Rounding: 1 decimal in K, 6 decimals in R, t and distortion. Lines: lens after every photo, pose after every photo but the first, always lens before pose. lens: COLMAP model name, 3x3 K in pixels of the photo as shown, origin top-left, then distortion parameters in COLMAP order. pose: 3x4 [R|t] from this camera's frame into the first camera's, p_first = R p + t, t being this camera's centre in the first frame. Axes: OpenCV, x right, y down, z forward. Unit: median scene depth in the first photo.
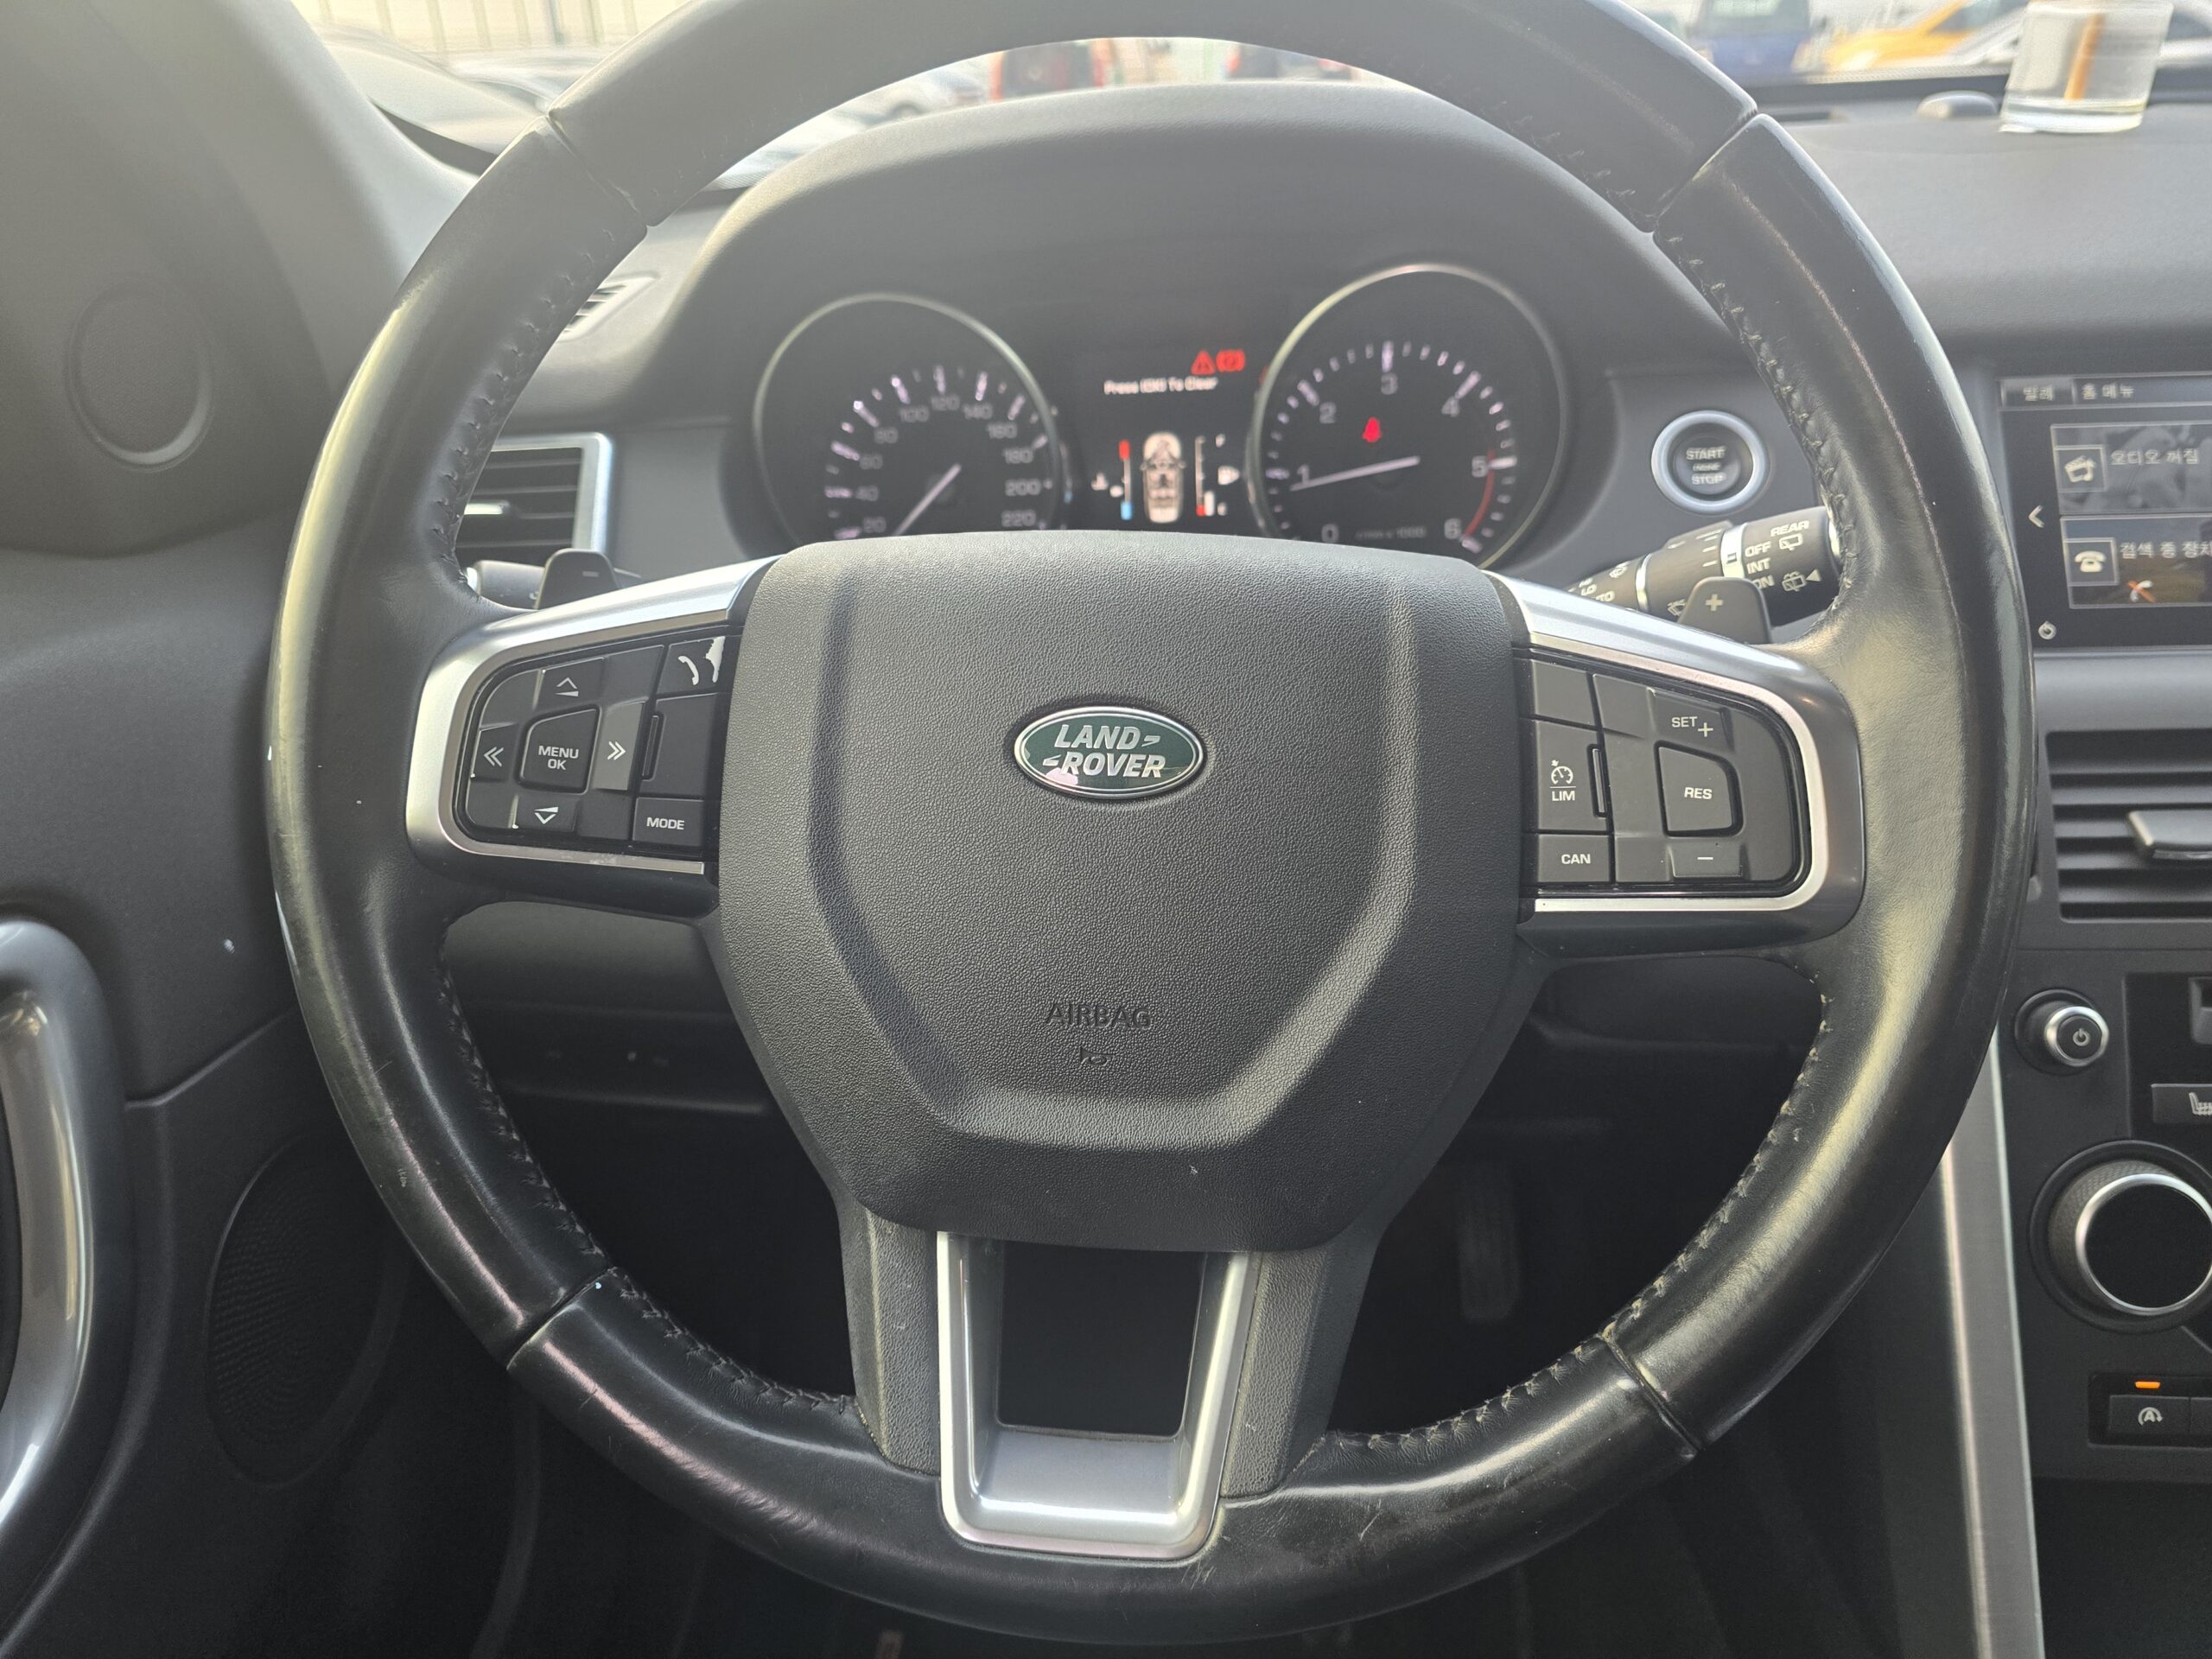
lens RADIAL K [[1479.3, 0, 1096.7], [0, 1479.3, 827.6], [0, 0, 1]] dist [0.034579, -0.027188]
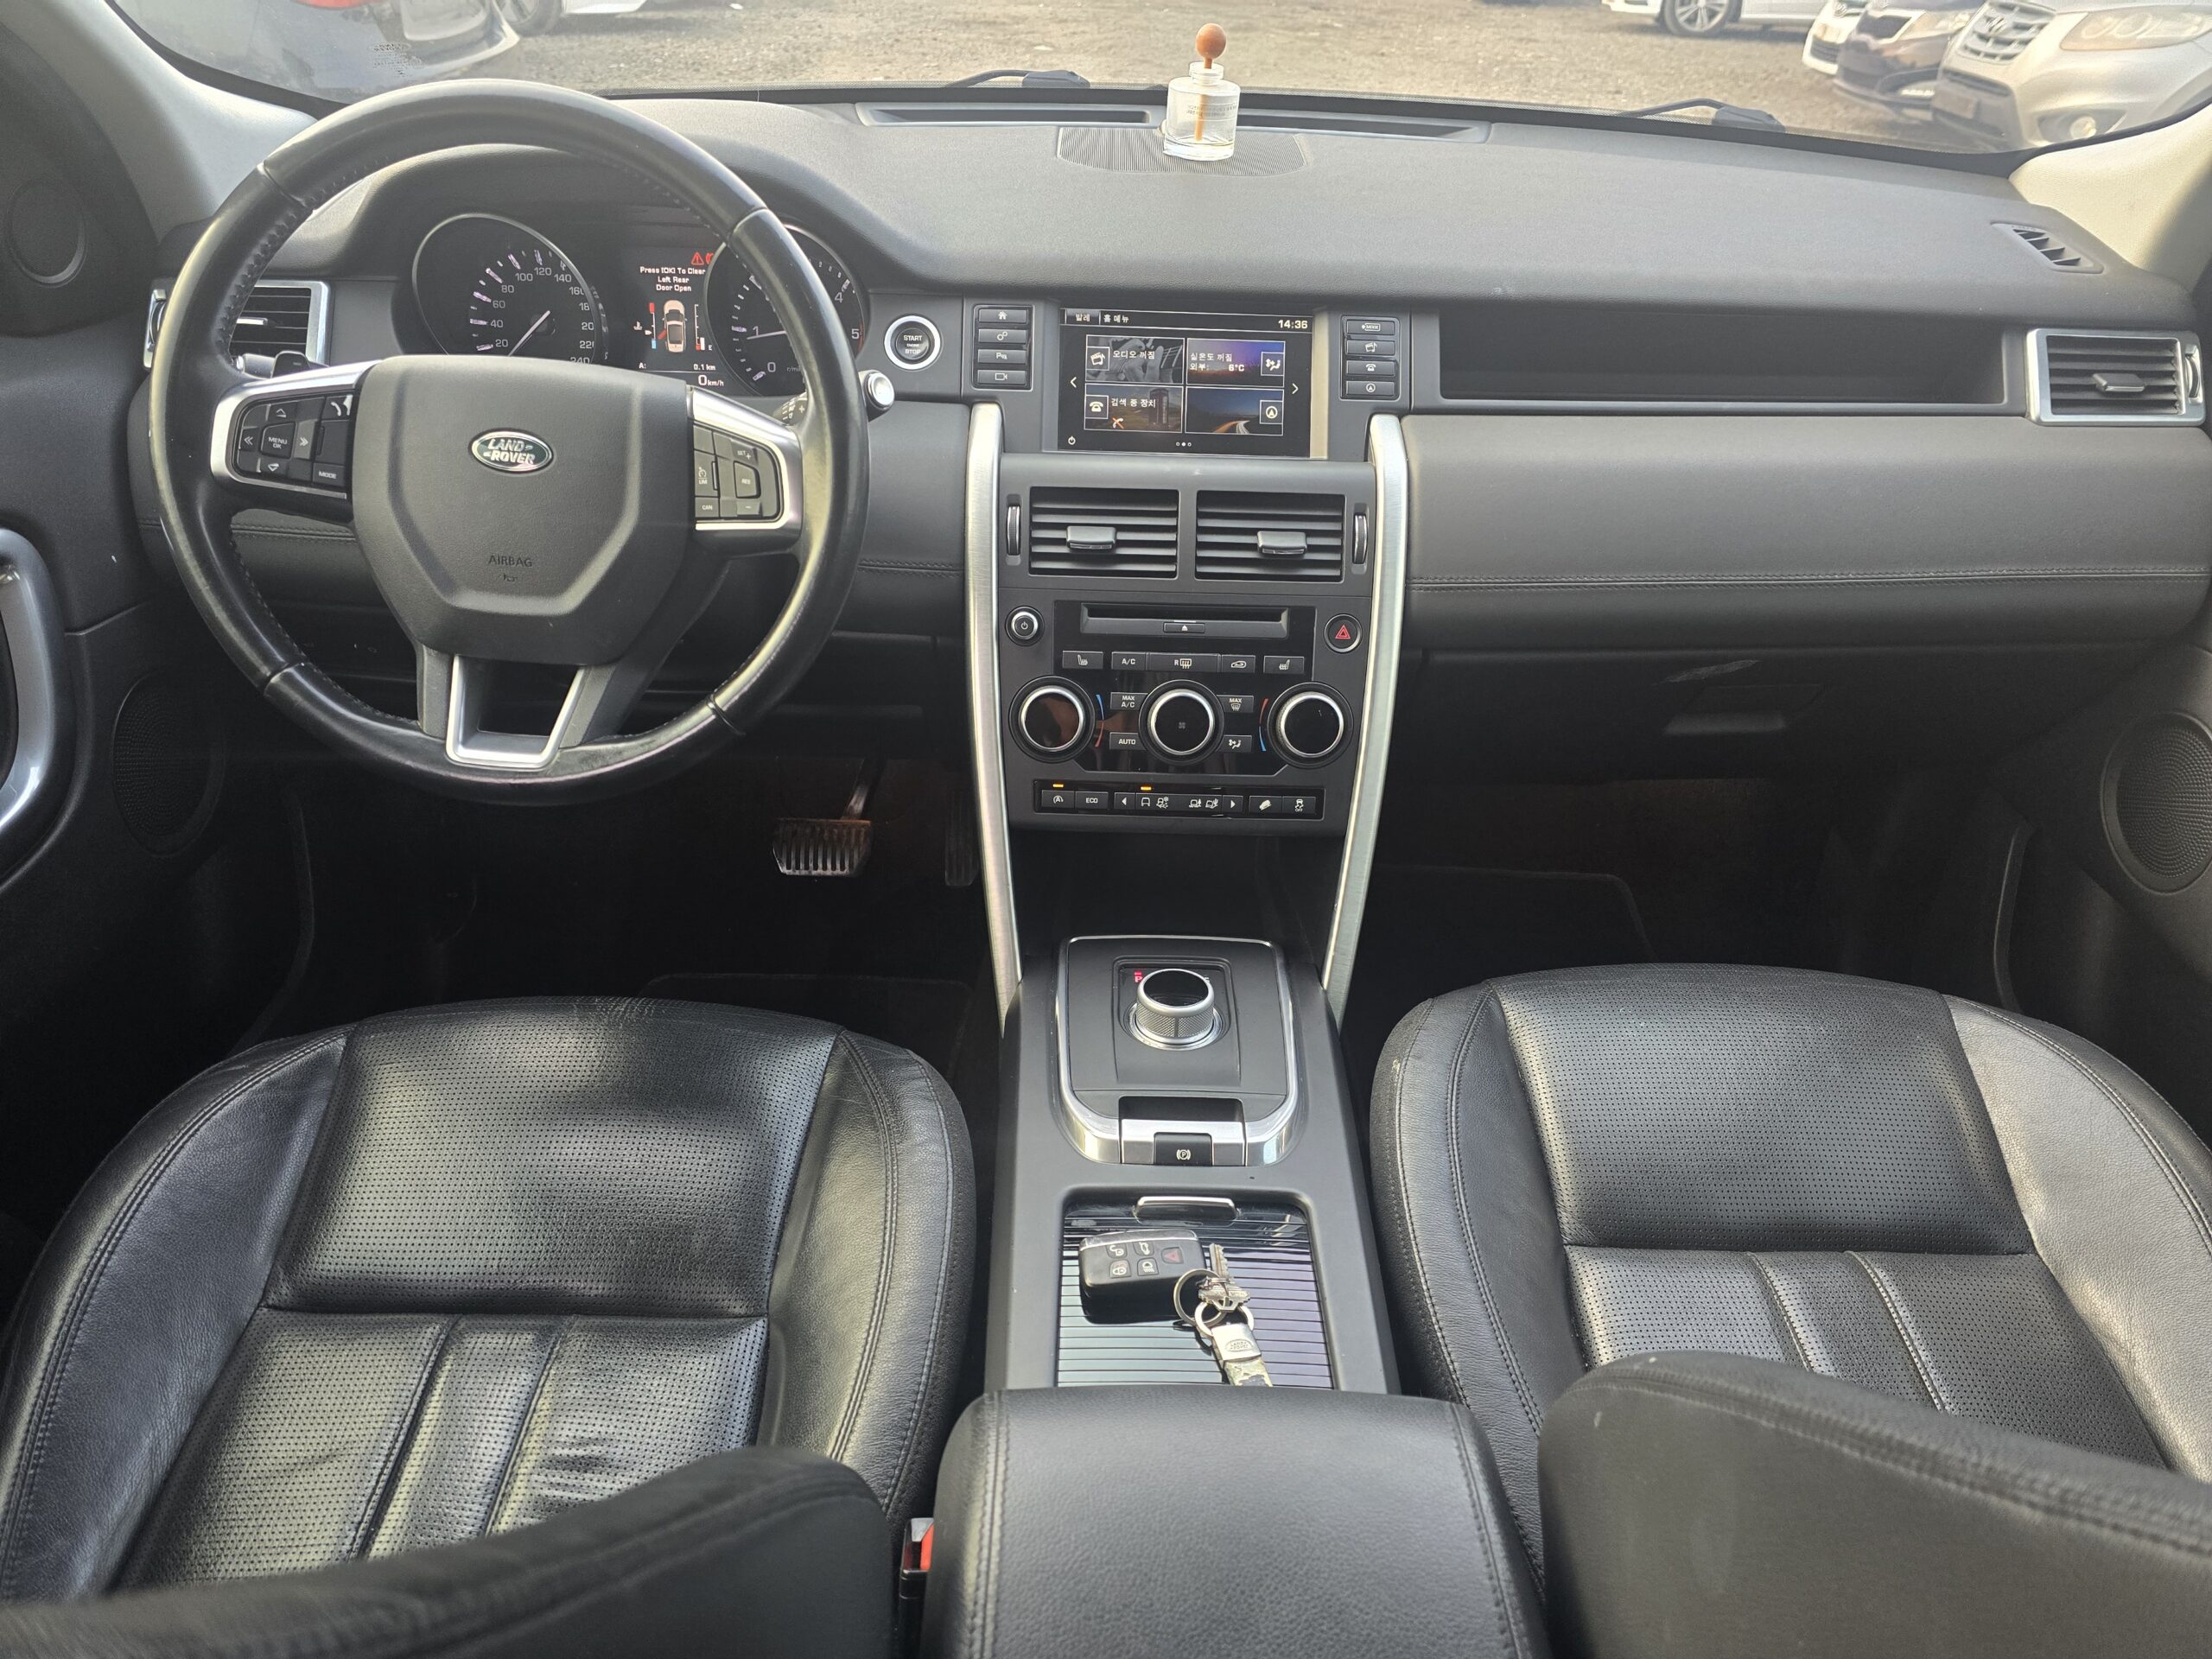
lens RADIAL K [[1479.3, 0, 1109.7], [0, 1479.3, 845.5], [0, 0, 1]] dist [0.034579, -0.027188]
pose [[0.994331, 0.028715, 0.102375, 0.681426], [-0.041083, 0.991822, 0.120833, 0.230830], [-0.098068, -0.124354, 0.987380, -1.453703]]
